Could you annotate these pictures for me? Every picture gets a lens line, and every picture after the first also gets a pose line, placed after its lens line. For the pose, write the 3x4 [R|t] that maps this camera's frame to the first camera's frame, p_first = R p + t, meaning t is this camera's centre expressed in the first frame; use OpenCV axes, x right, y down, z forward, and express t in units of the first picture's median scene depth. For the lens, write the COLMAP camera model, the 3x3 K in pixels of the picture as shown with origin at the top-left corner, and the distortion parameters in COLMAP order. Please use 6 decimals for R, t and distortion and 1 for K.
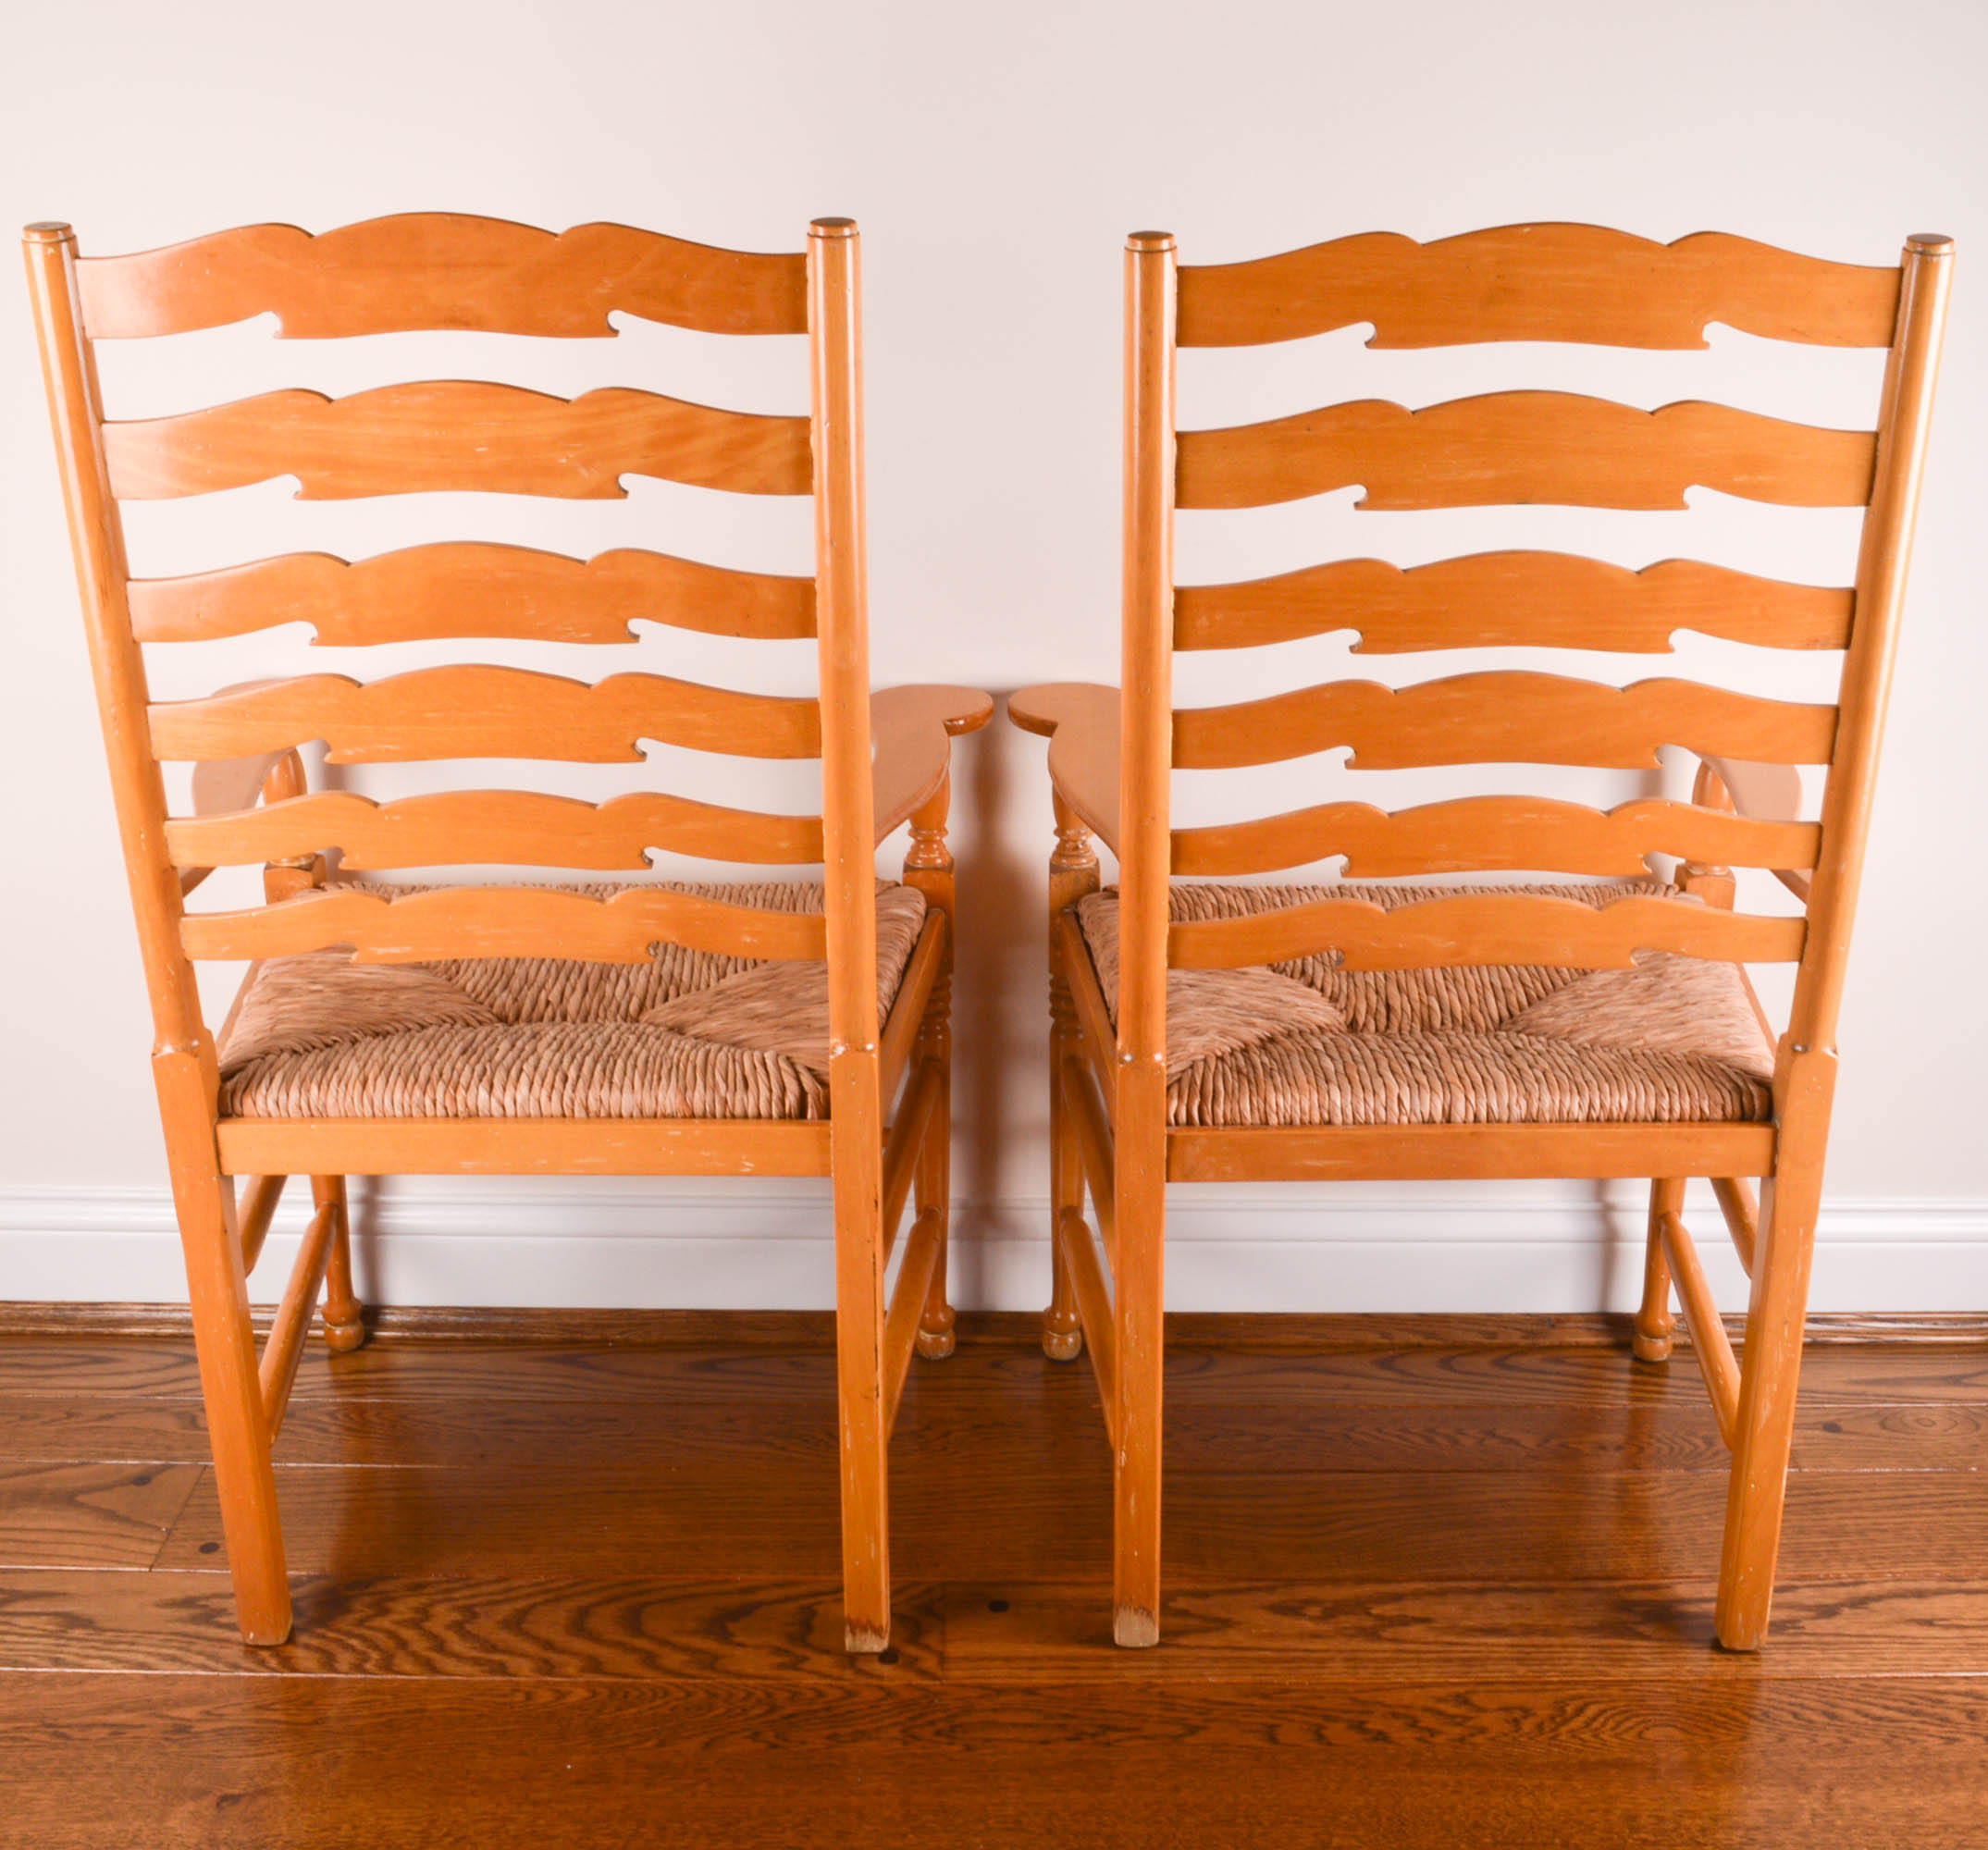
lens RADIAL K [[2476.0, 0, 1058.3], [0, 2476.0, 950.2], [0, 0, 1]] dist [-0.080051, 0.000000]
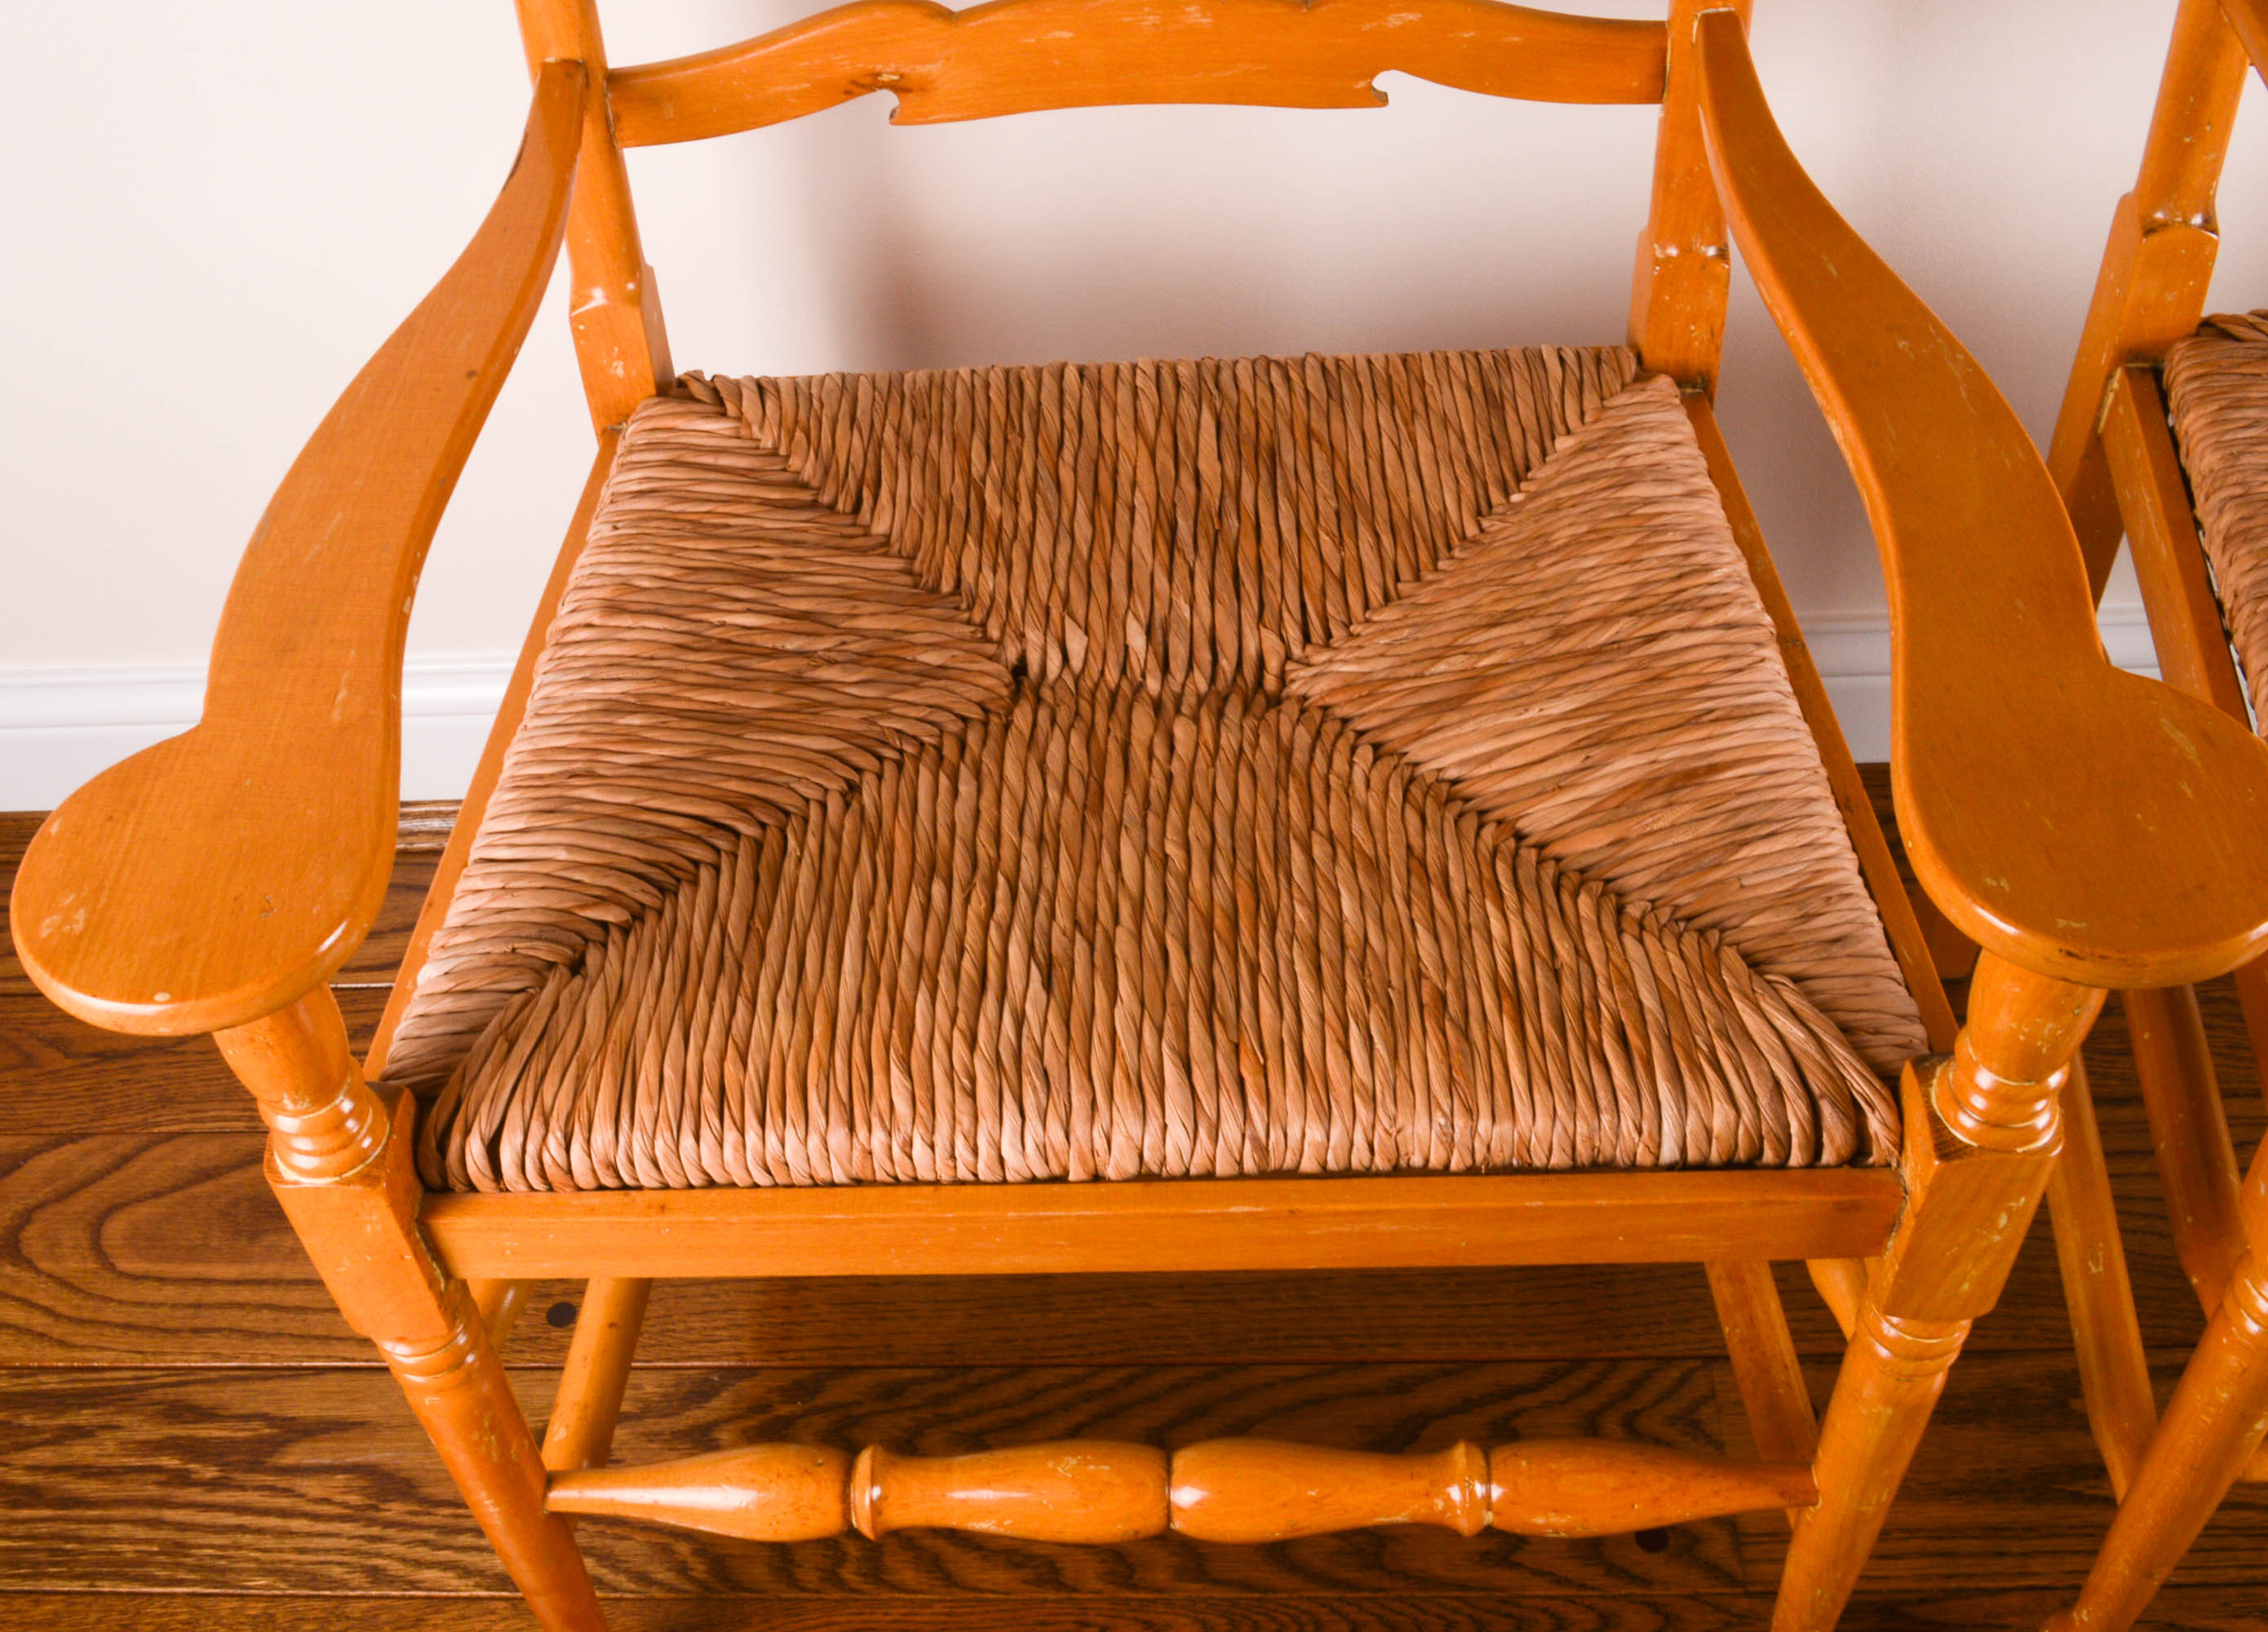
lens RADIAL K [[2527.9, 0, 1016.8], [0, 2527.9, 796.7], [0, 0, 1]] dist [-0.073038, 0.000000]
pose [[0.994654, -0.026122, -0.099904, -0.165241], [0.067336, 0.897559, 0.435721, -0.180860], [0.078288, -0.440119, 0.894520, 0.497002]]
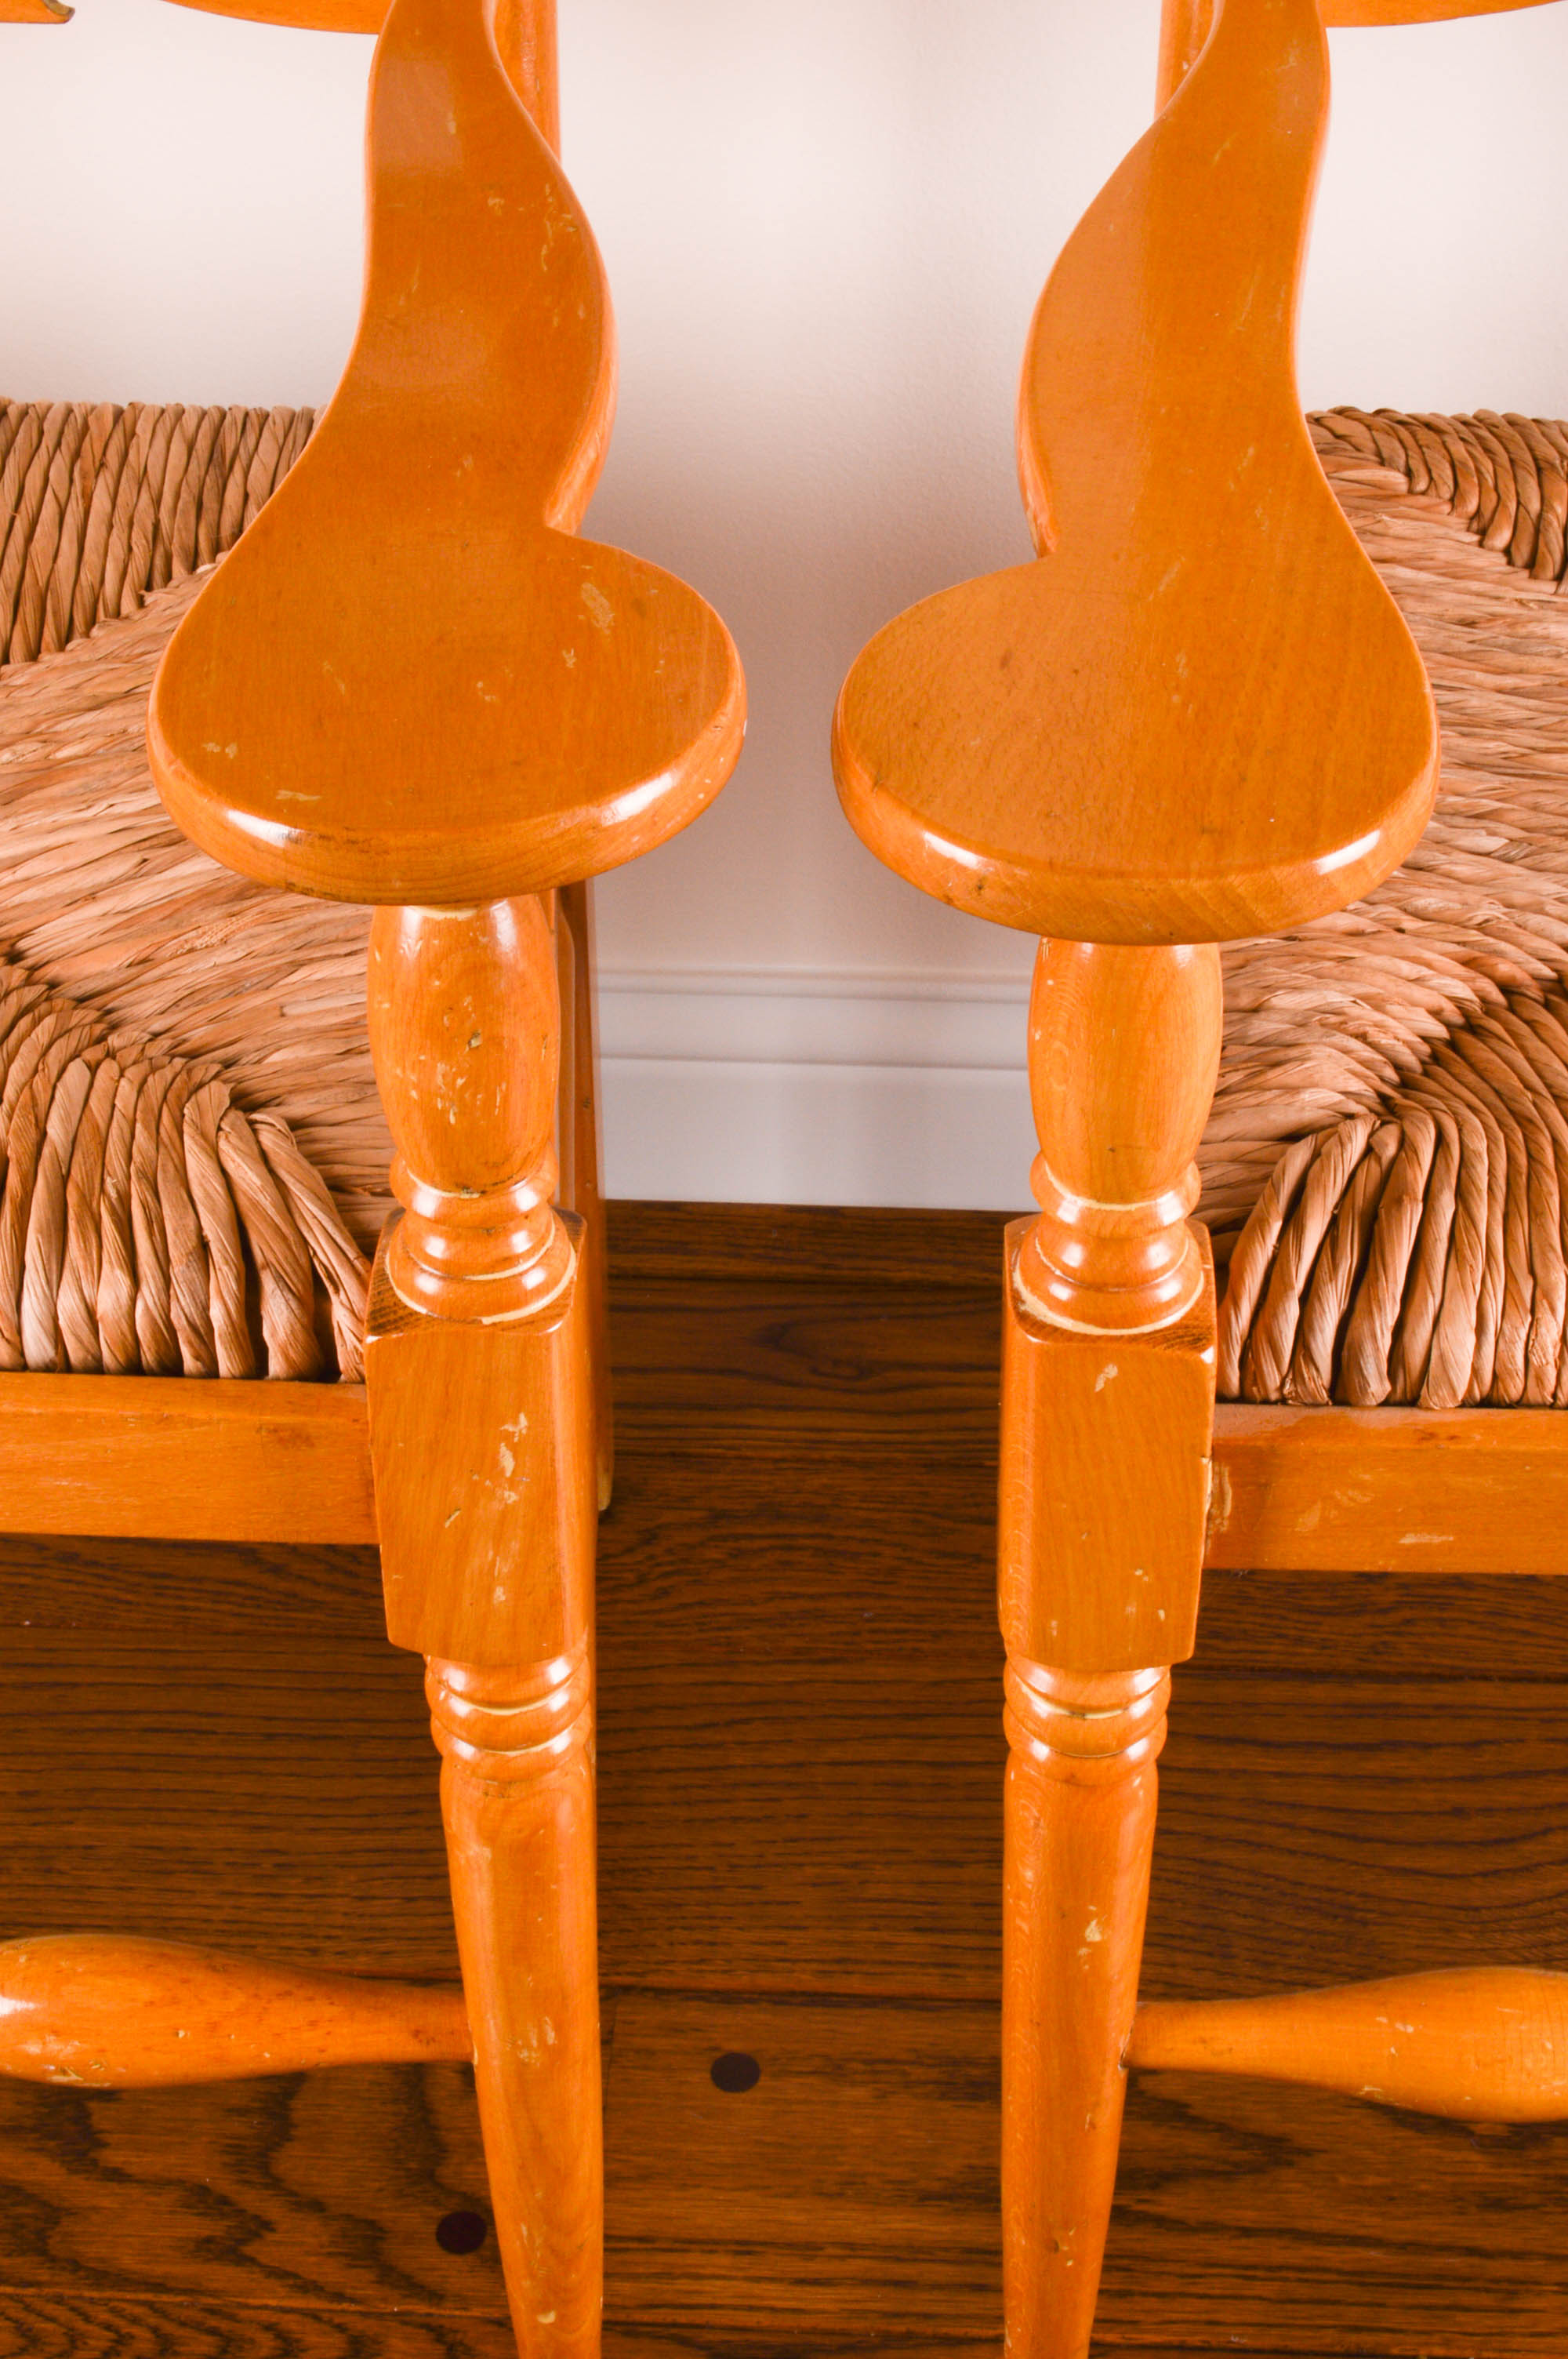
lens RADIAL K [[3453.5, 0, 763.6], [0, 3453.5, 1173.7], [0, 0, 1]] dist [-0.022281, 0.000000]
pose [[0.997646, 0.028167, -0.062520, 0.013868], [-0.007787, 0.952380, 0.304813, -0.062909], [0.068129, -0.303609, 0.950358, 0.507934]]
